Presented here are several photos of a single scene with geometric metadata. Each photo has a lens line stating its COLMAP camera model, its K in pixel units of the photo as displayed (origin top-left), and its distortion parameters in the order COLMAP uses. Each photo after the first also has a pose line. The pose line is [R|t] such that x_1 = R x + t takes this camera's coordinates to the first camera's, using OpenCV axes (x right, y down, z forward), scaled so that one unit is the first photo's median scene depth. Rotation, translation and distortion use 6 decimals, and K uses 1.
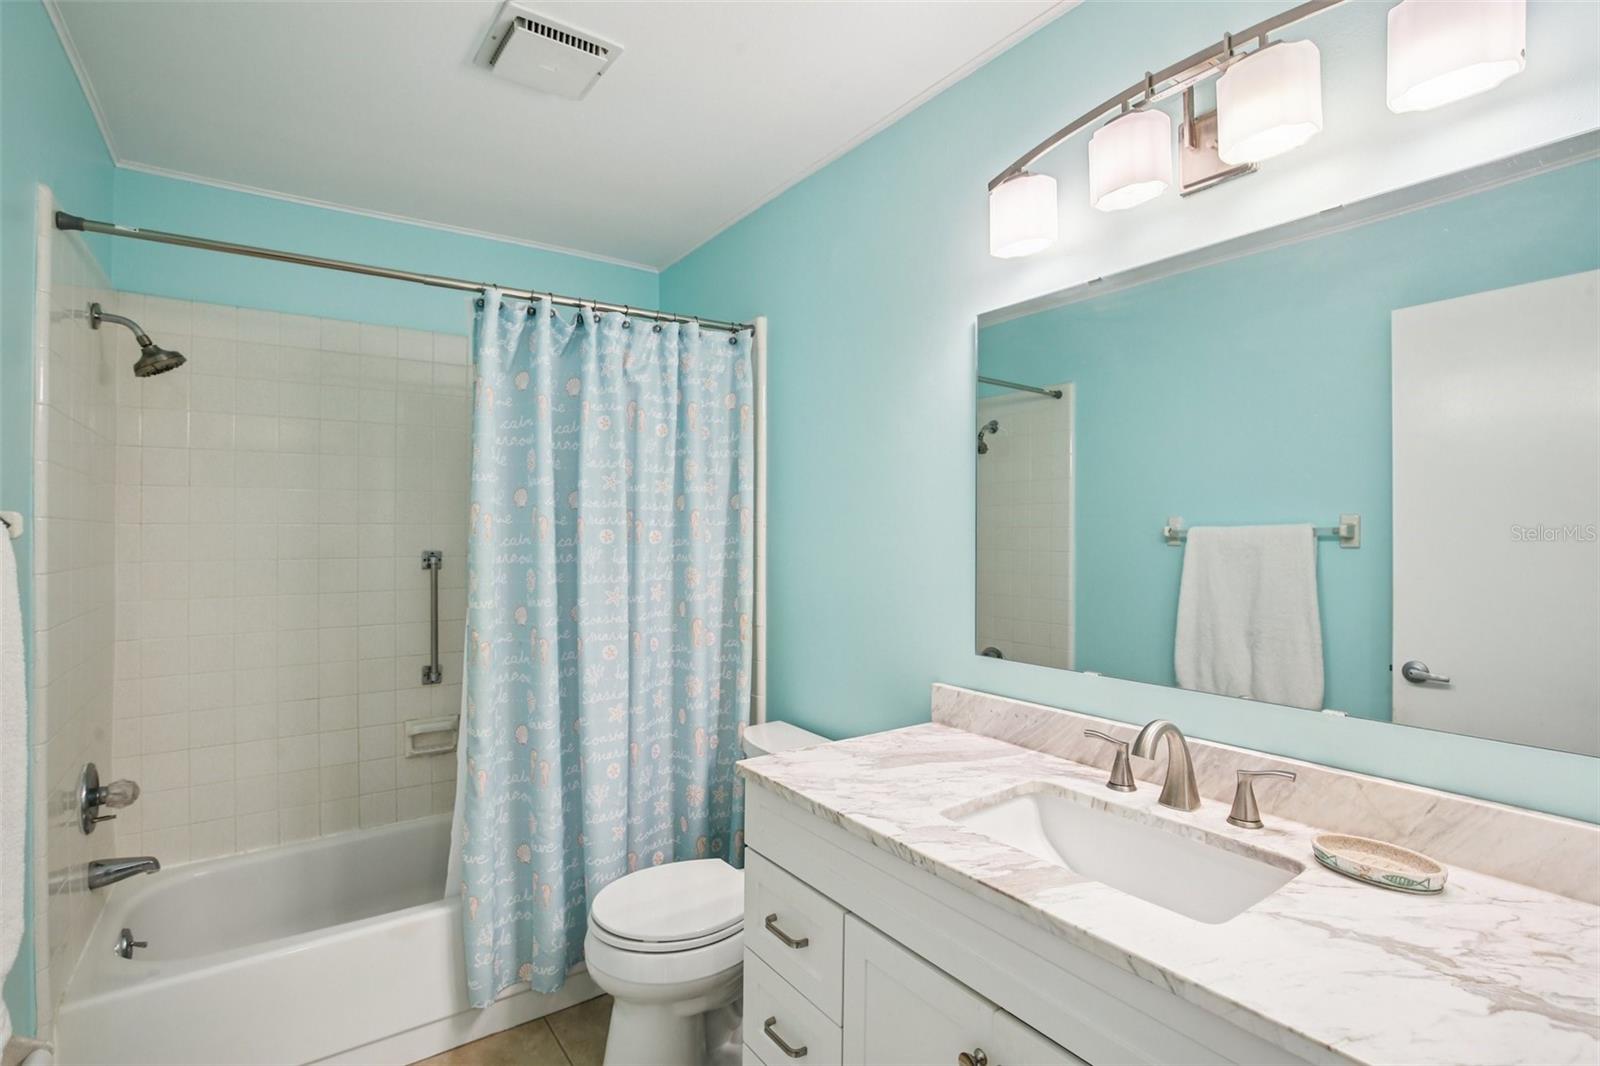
lens RADIAL K [[753.3, 0, 792.9], [0, 753.3, 521.7], [0, 0, 1]] dist [-0.002859, -0.000041]
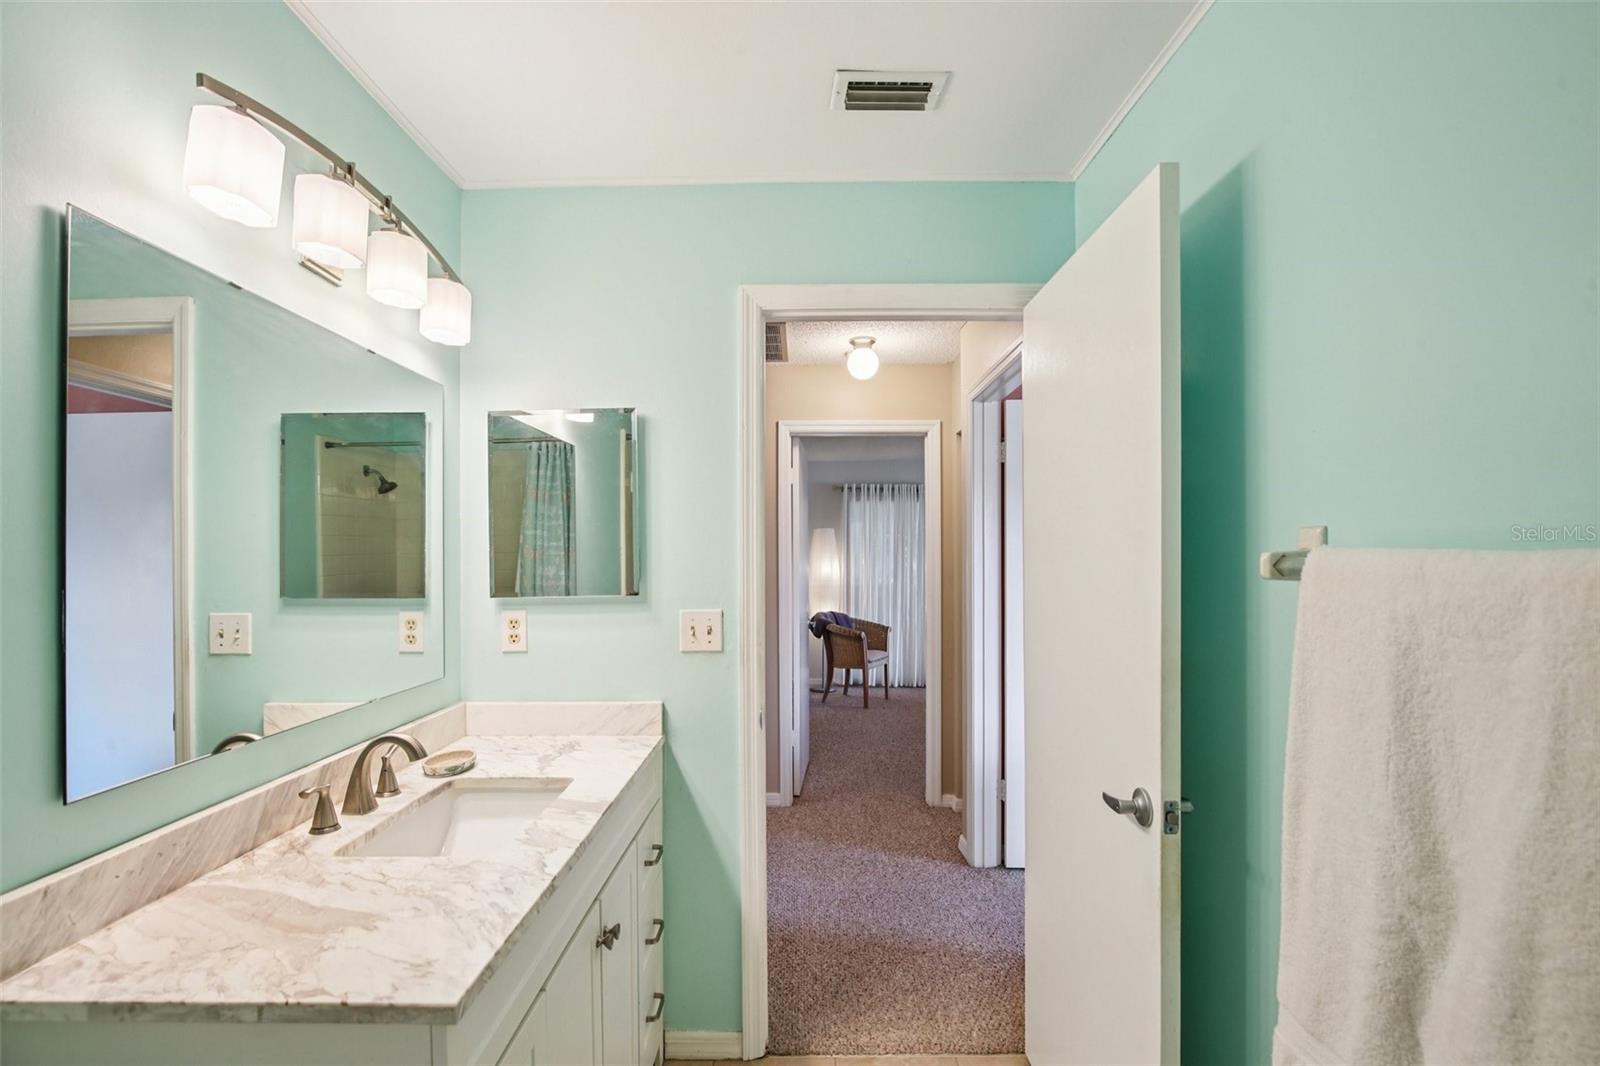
lens RADIAL K [[753.3, 0, 792.9], [0, 753.3, 521.7], [0, 0, 1]] dist [-0.002859, -0.000041]
pose [[-0.805519, 0.035562, 0.591502, -0.675437], [0.000194, 0.998213, -0.059750, 0.000296], [-0.592570, -0.048015, -0.804087, 1.445151]]
